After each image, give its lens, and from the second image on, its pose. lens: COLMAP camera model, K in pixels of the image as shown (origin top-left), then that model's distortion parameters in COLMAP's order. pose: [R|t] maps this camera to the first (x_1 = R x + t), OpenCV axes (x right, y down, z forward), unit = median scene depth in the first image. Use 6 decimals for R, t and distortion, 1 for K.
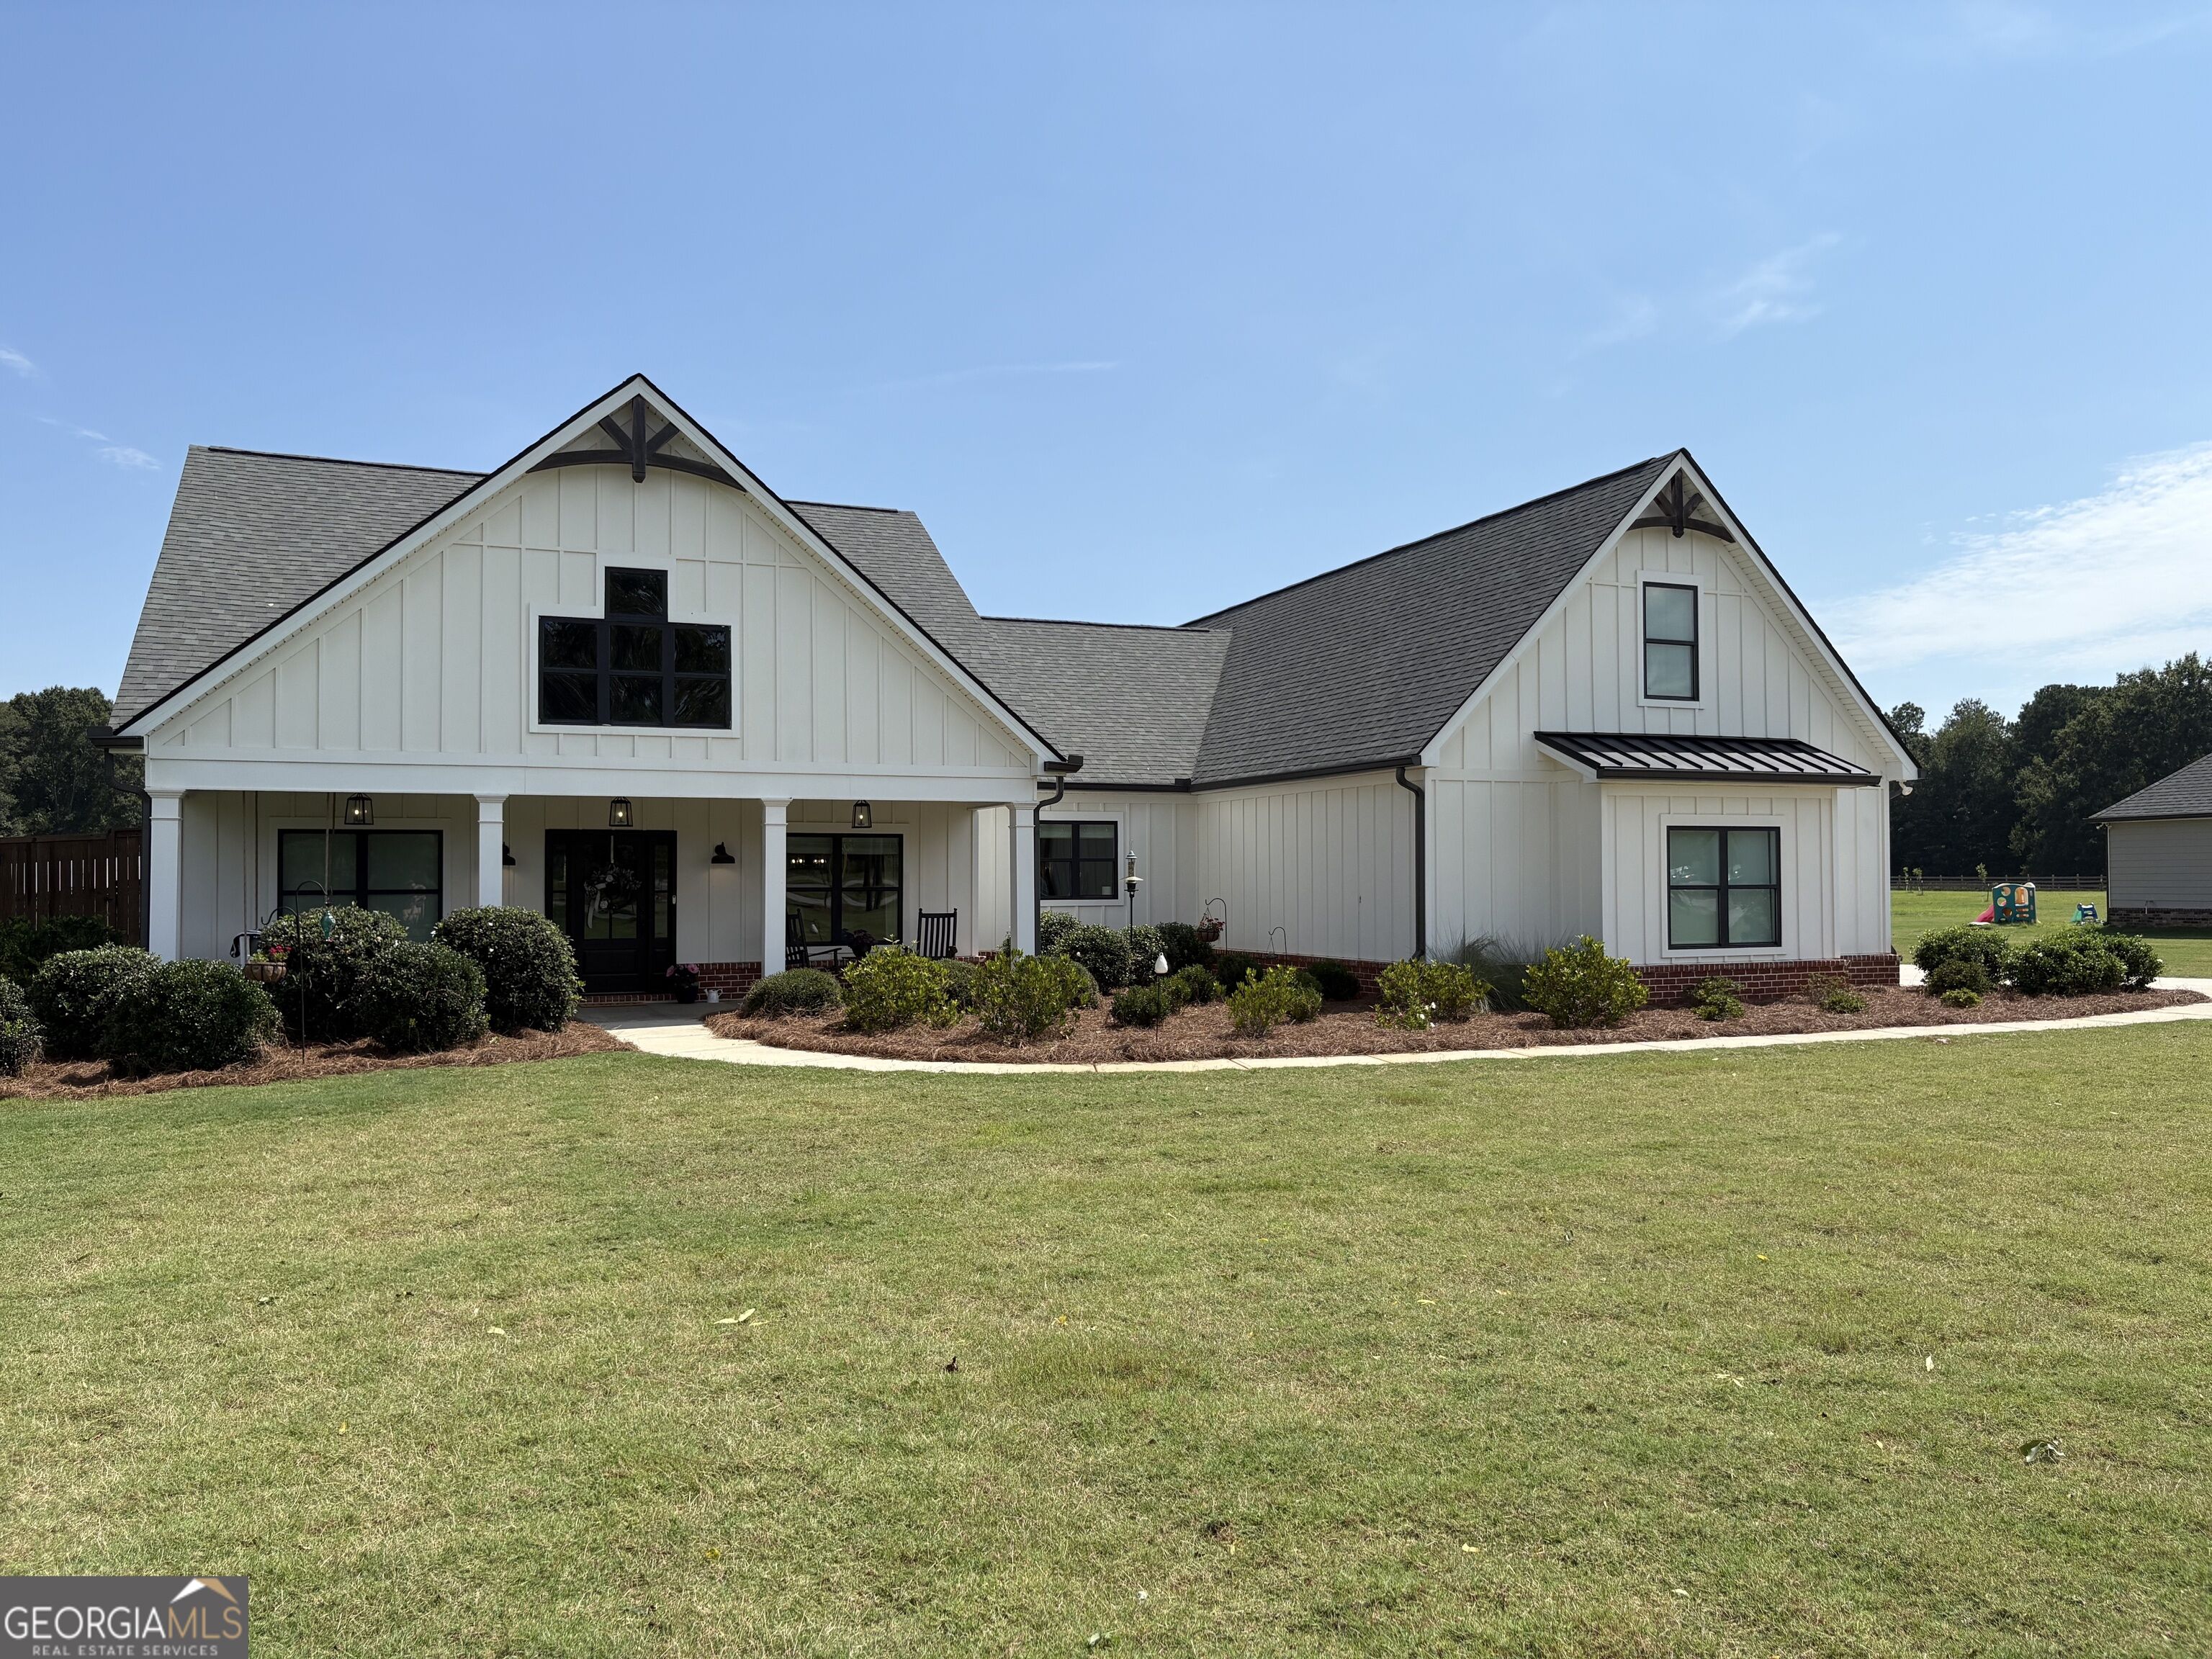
lens RADIAL K [[1675.1, 0, 1106.0], [0, 1675.1, 829.5], [0, 0, 1]] dist [0.024268, -0.002851]
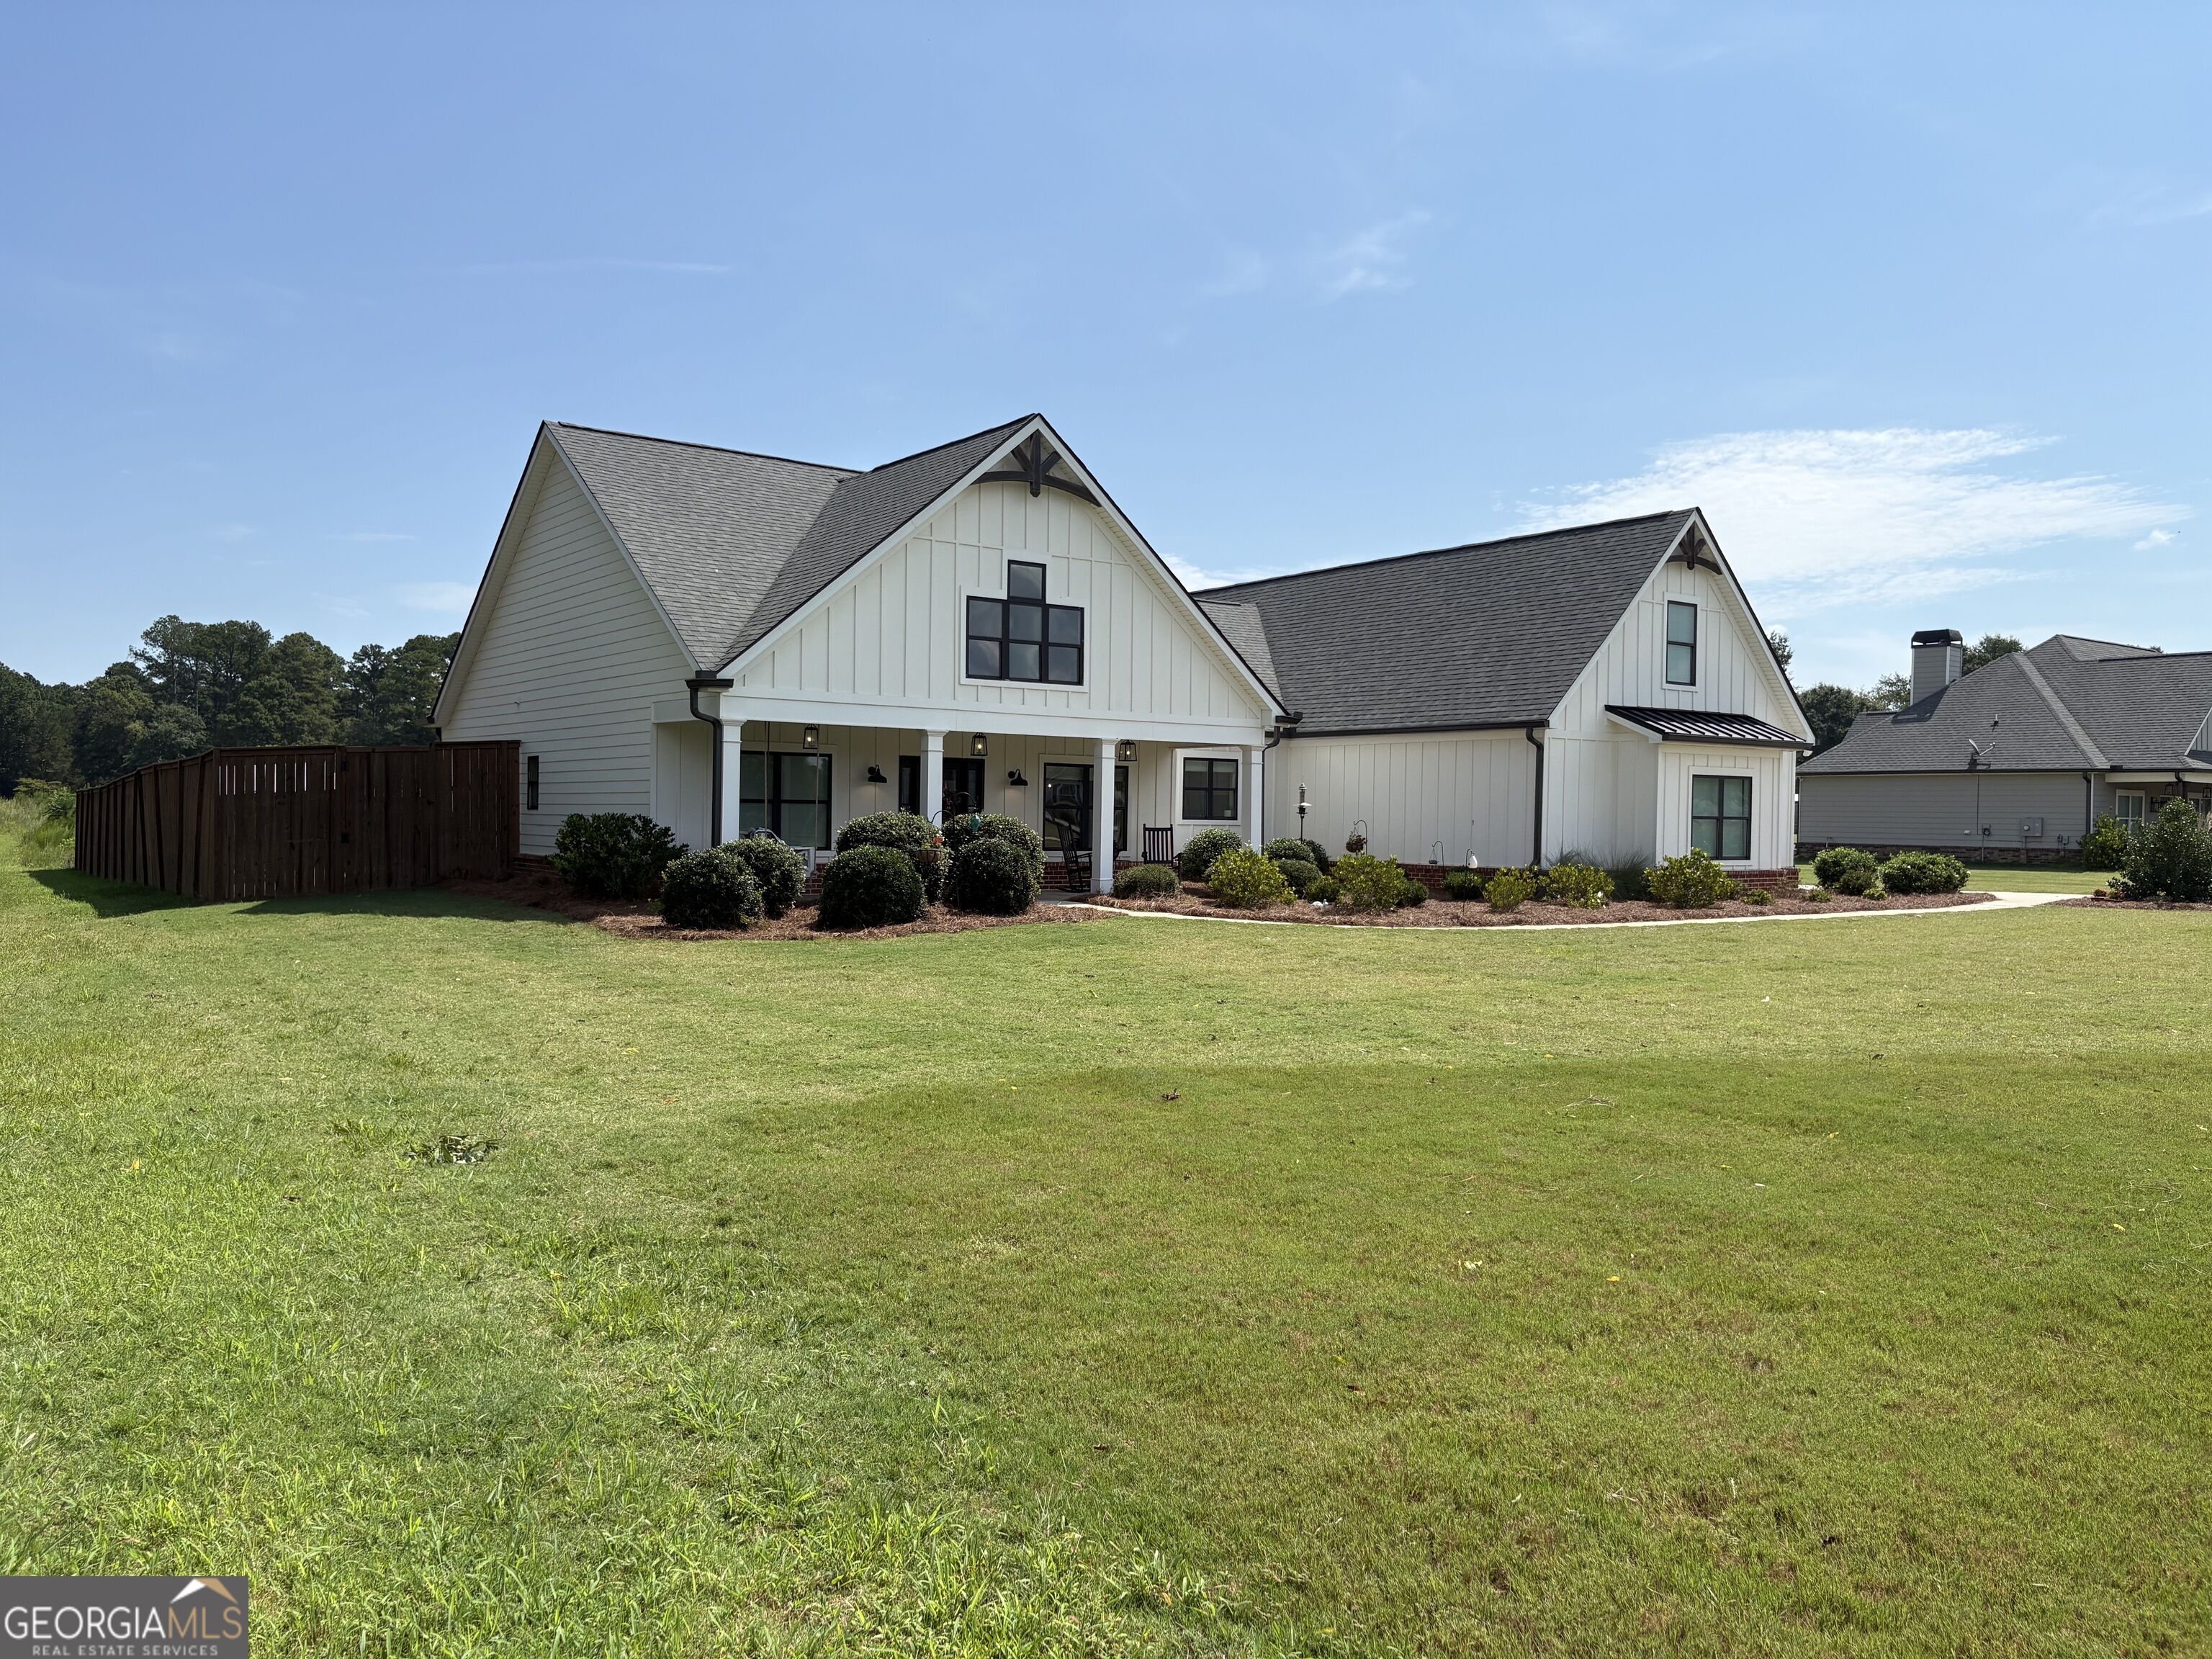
lens RADIAL K [[1680.2, 0, 1106.0], [0, 1680.2, 829.5], [0, 0, 1]] dist [0.060050, -0.042440]
pose [[0.972223, 0.017130, 0.233428, -0.481985], [-0.026712, 0.998923, 0.037949, 0.003156], [-0.232527, -0.043130, 0.971633, -0.286156]]
